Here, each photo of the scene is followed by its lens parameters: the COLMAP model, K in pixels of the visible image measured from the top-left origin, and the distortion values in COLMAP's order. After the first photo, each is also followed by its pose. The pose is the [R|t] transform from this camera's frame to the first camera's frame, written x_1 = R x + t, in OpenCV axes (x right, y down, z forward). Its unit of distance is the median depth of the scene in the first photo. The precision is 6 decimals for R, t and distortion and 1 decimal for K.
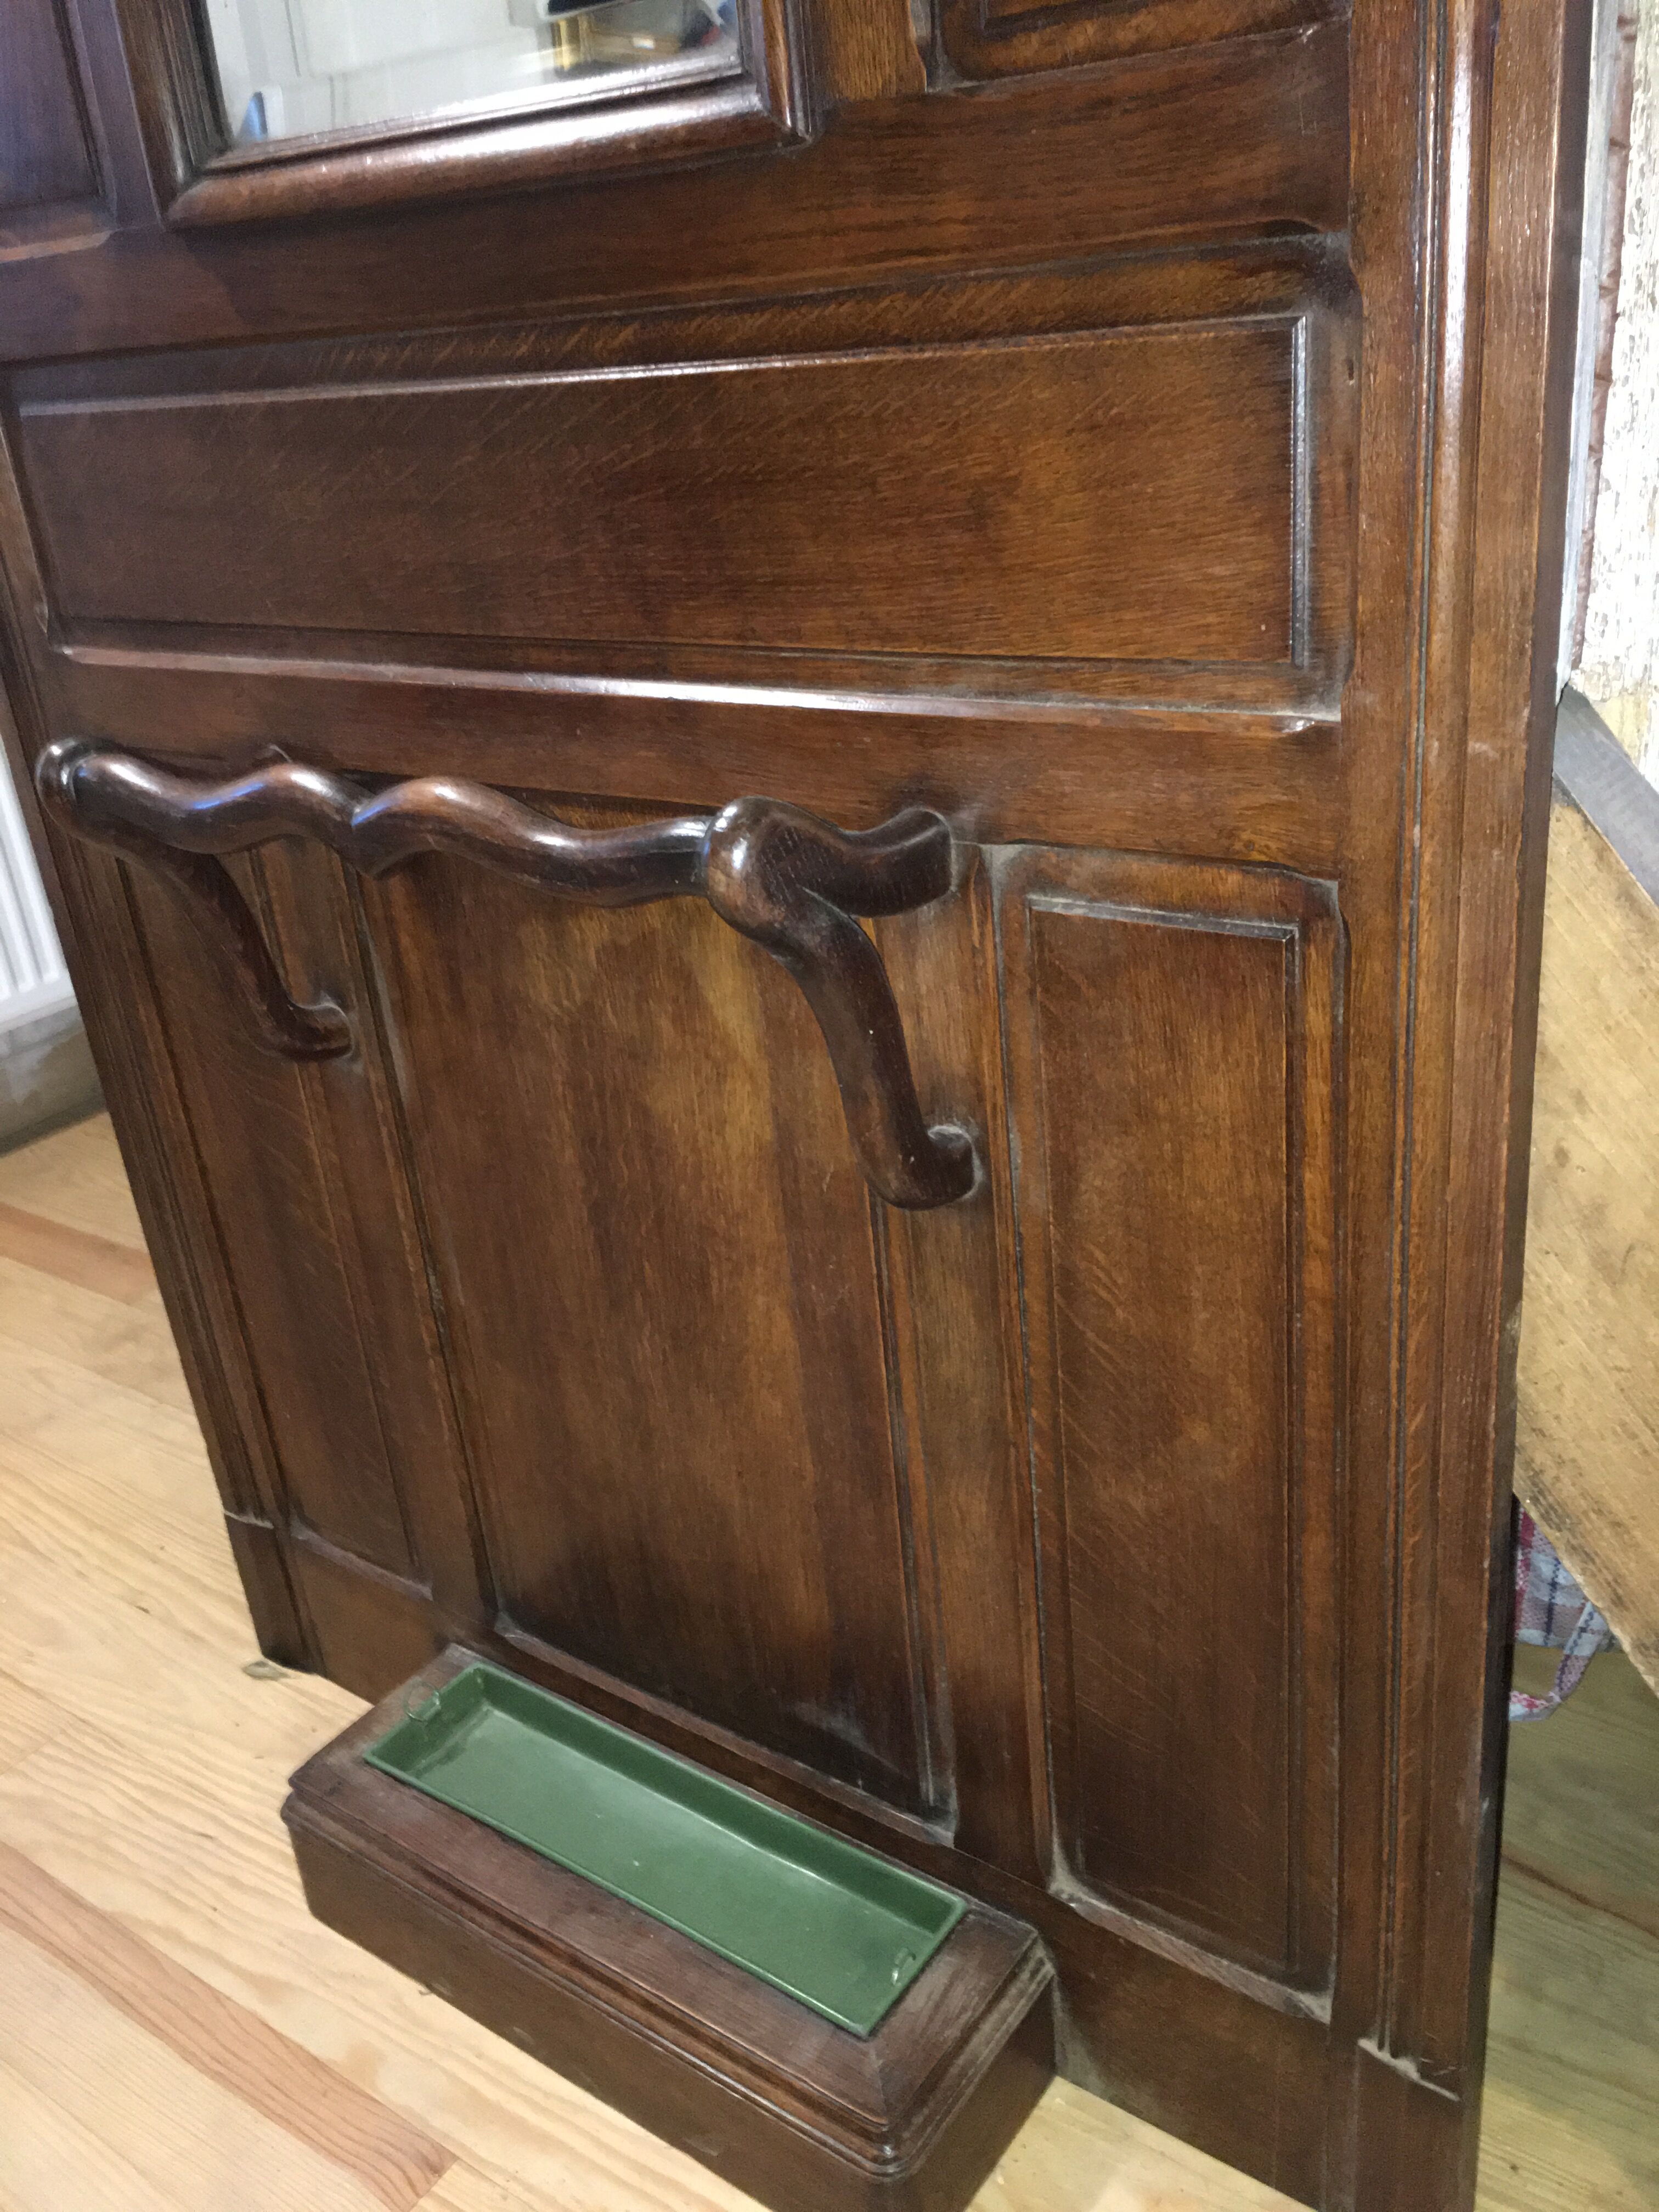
lens RADIAL K [[1886.5, 0, 862.3], [0, 1886.5, 1119.8], [0, 0, 1]] dist [0.071248, -0.107455]
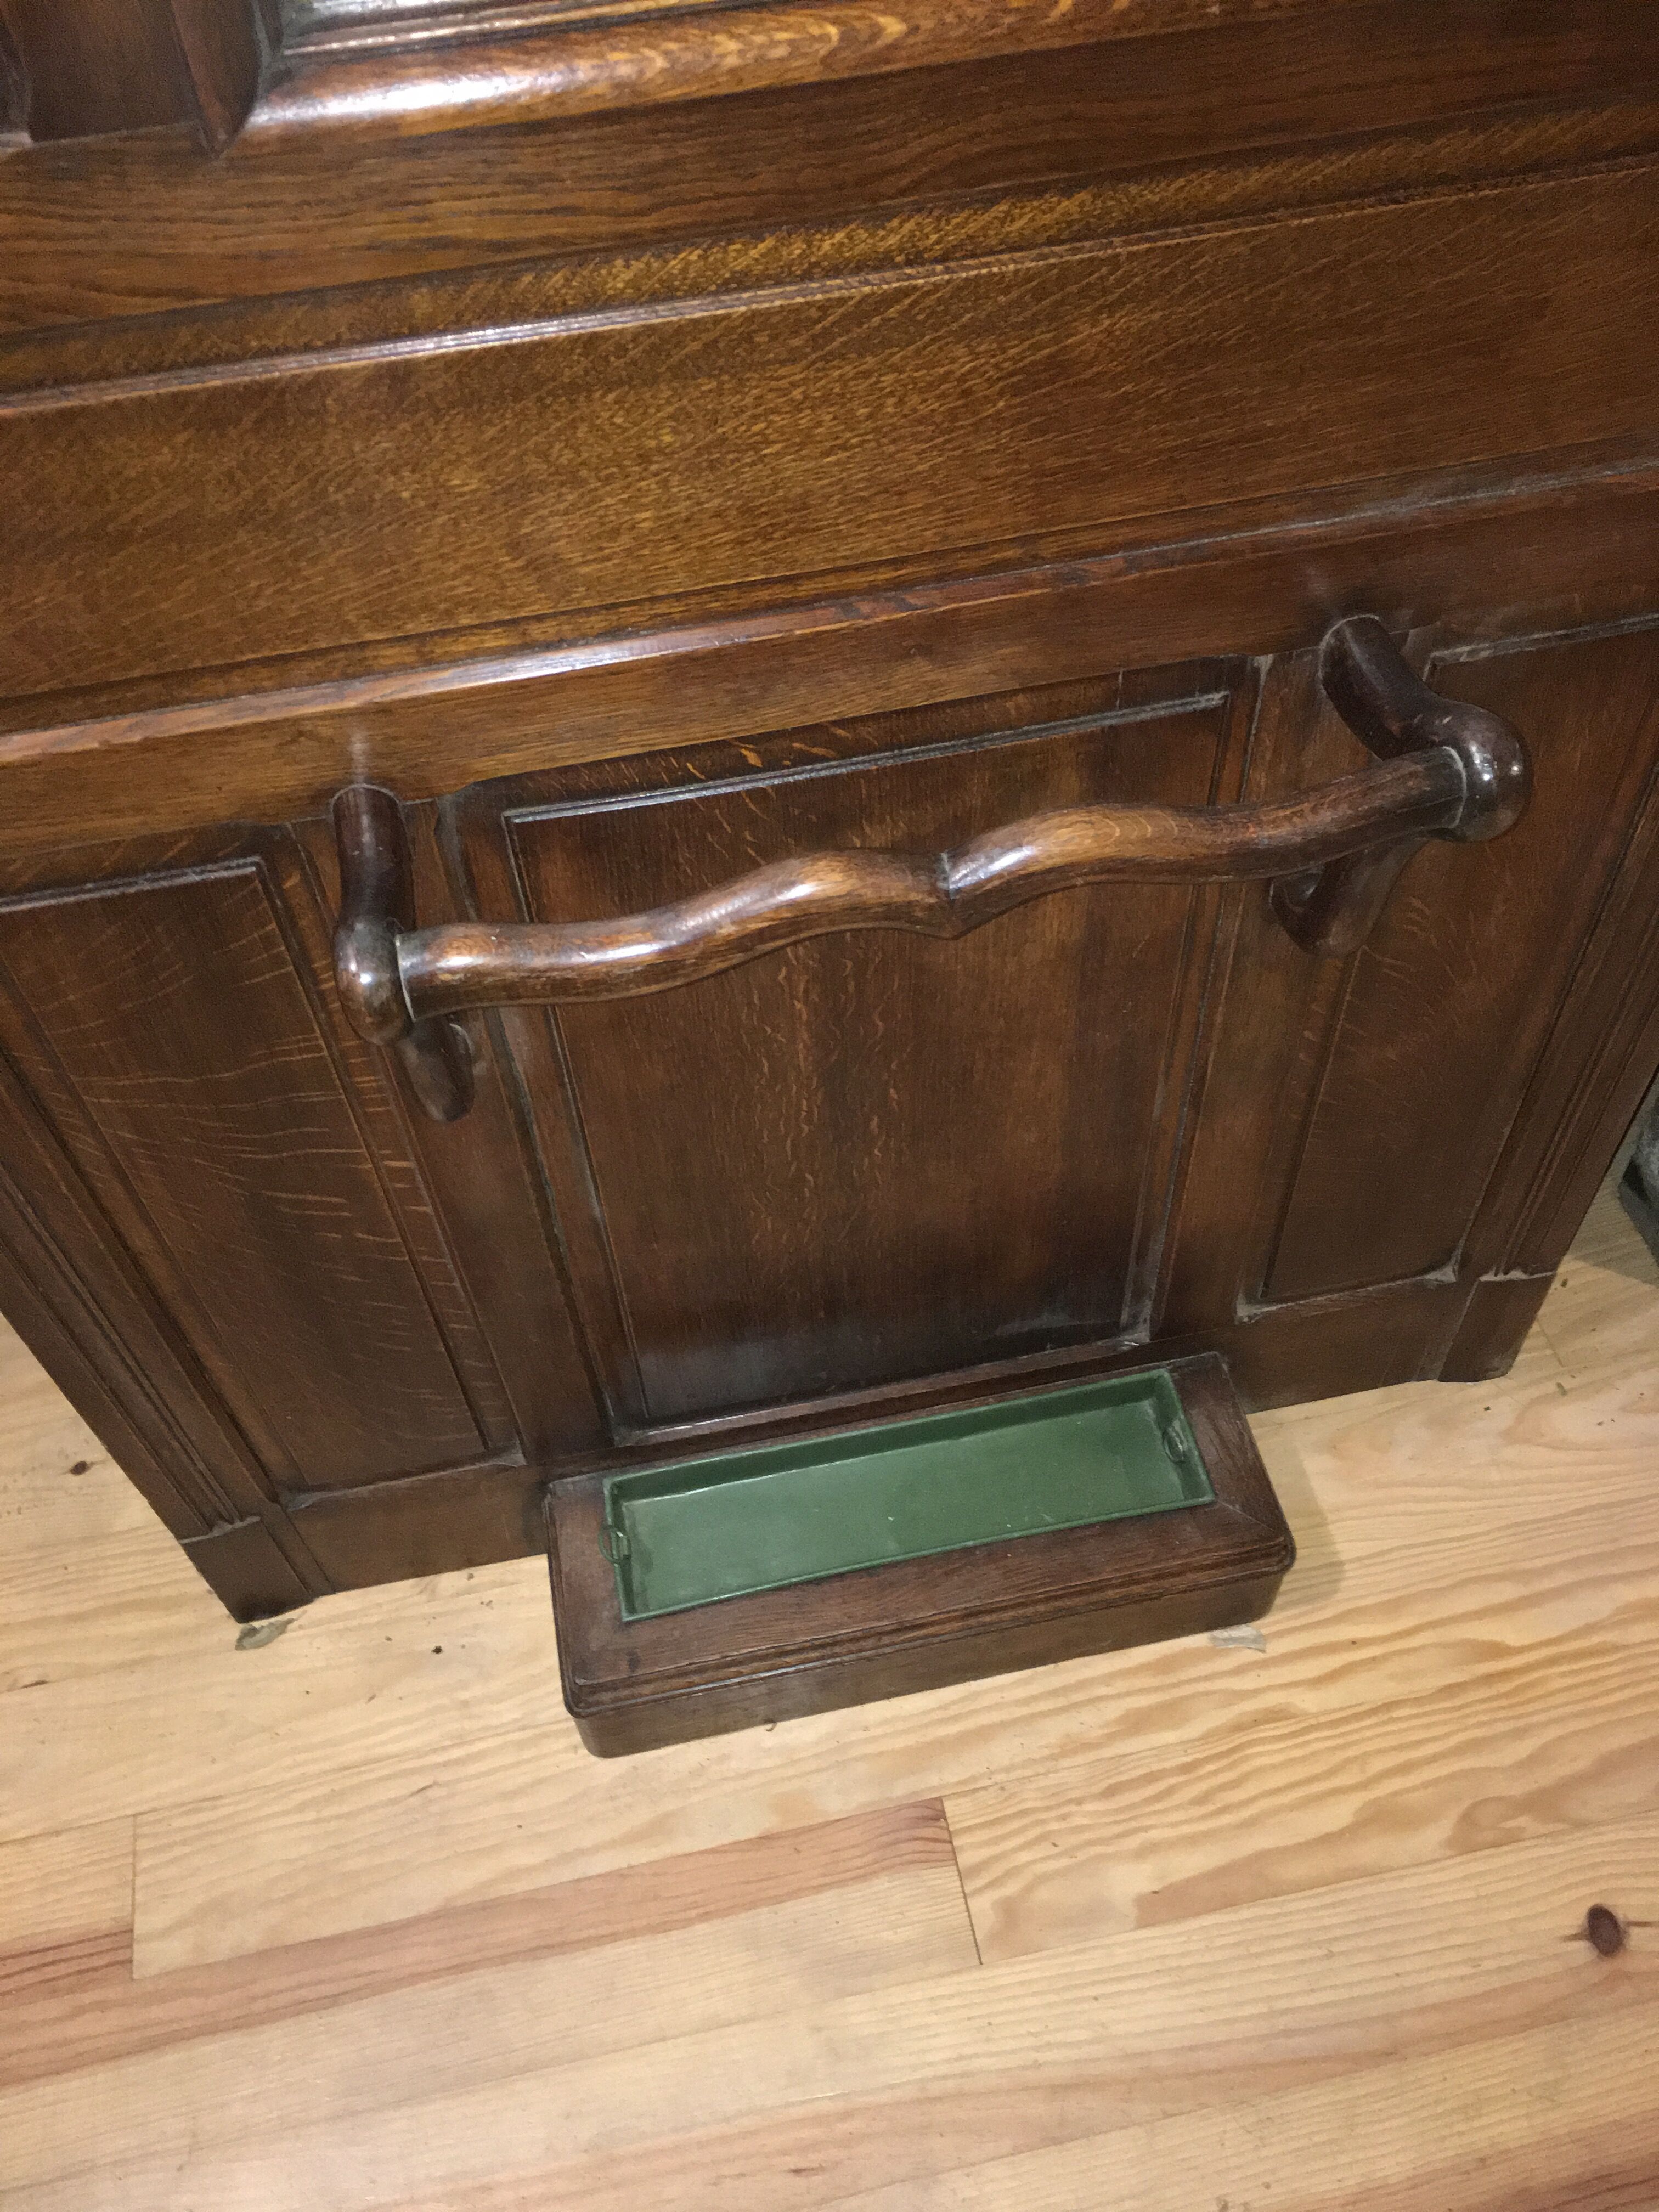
lens RADIAL K [[1848.9, 0, 867.5], [0, 1848.9, 1103.2], [0, 0, 1]] dist [0.064595, -0.095235]
pose [[0.677416, -0.539640, 0.499896, -0.584779], [0.275758, 0.816315, 0.507531, -0.395078], [-0.681957, -0.205959, 0.701795, 0.319066]]
